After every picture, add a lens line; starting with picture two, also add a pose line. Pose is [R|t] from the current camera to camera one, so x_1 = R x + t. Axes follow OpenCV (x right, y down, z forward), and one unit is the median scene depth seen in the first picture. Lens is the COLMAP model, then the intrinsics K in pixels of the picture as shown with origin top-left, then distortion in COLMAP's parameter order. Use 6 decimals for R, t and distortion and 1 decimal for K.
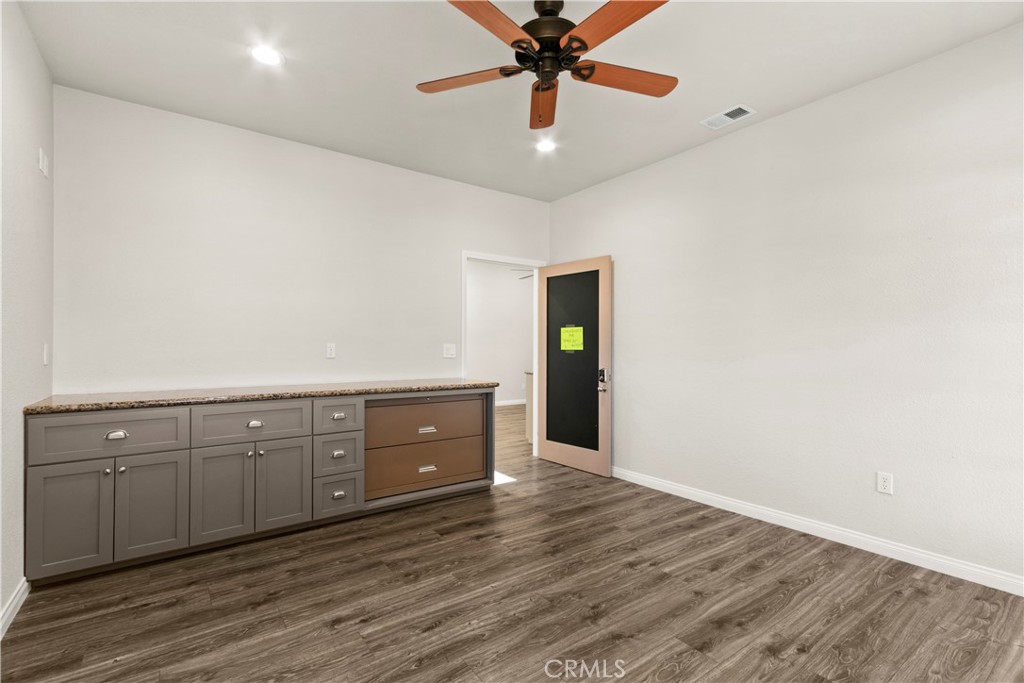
lens RADIAL K [[470.6, 0, 498.6], [0, 470.6, 343.7], [0, 0, 1]] dist [0.001611, -0.000323]
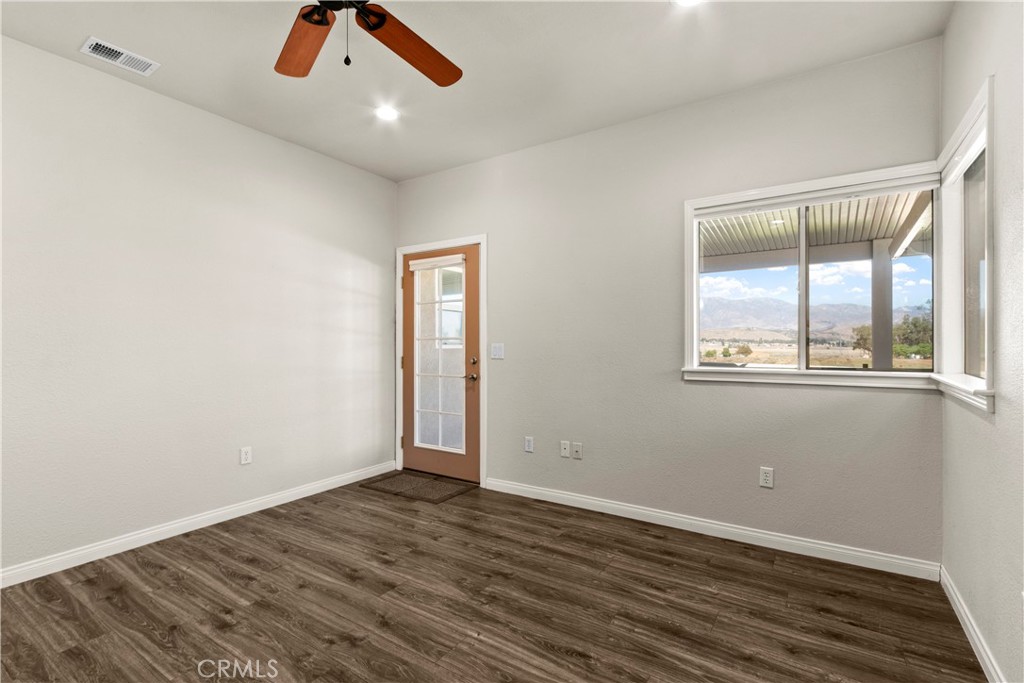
lens RADIAL K [[472.6, 0, 512.0], [0, 472.6, 341.5], [0, 0, 1]] dist [0.001499, 0.000321]
pose [[-0.370380, 0.005025, 0.928867, -0.594339], [-0.002439, 0.999977, -0.006382, 0.001471], [-0.928877, -0.004630, -0.370359, 0.808158]]
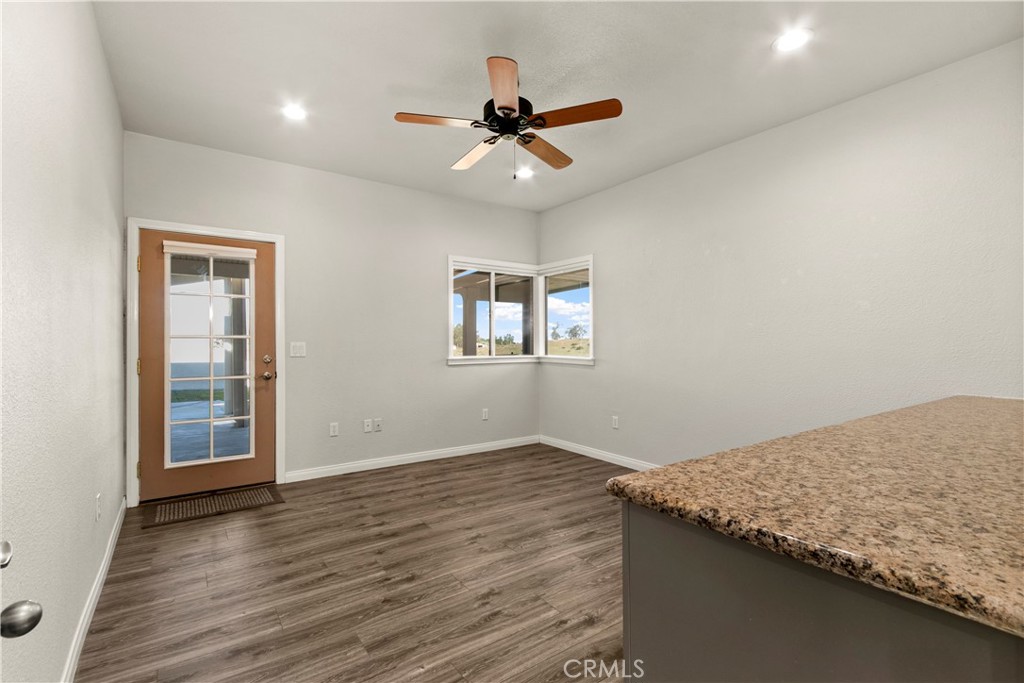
lens RADIAL K [[463.5, 0, 512.0], [0, 463.5, 341.5], [0, 0, 1]] dist [0.001676, 0.000358]
pose [[-0.999981, 0.001630, -0.005951, 0.082316], [0.001668, 0.999977, -0.006508, 0.006240], [0.005940, -0.006518, -0.999961, 1.827320]]
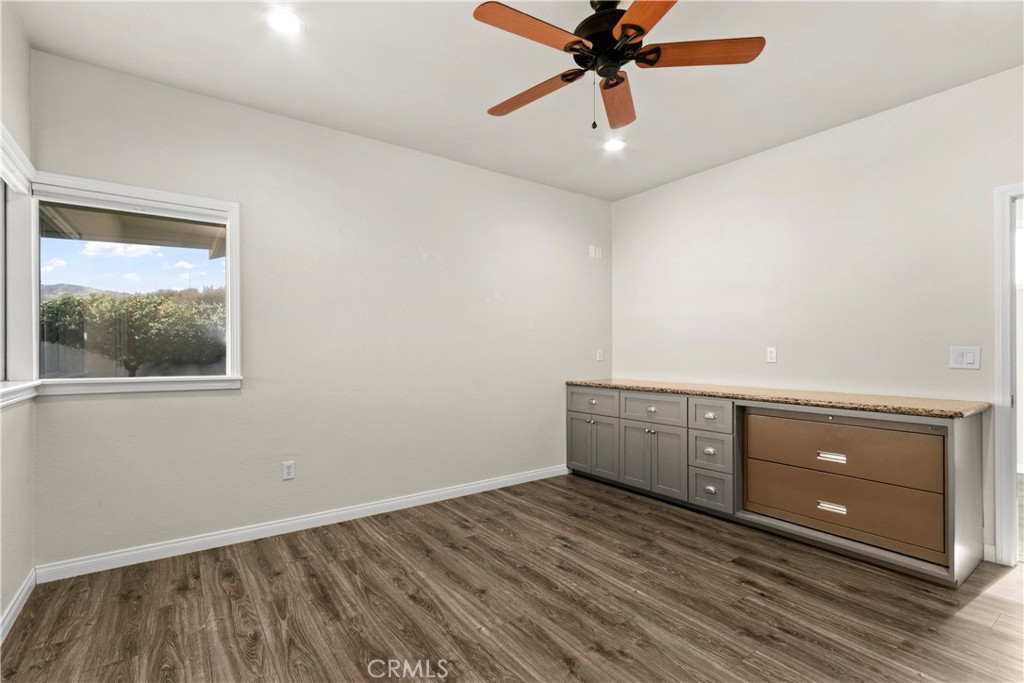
lens RADIAL K [[462.0, 0, 499.4], [0, 462.0, 344.6], [0, 0, 1]] dist [0.002240, -0.000024]
pose [[-0.009717, -0.013883, -0.999856, 0.842645], [0.006737, 0.999880, -0.013949, 0.004640], [0.999930, -0.006872, -0.009623, 0.625911]]
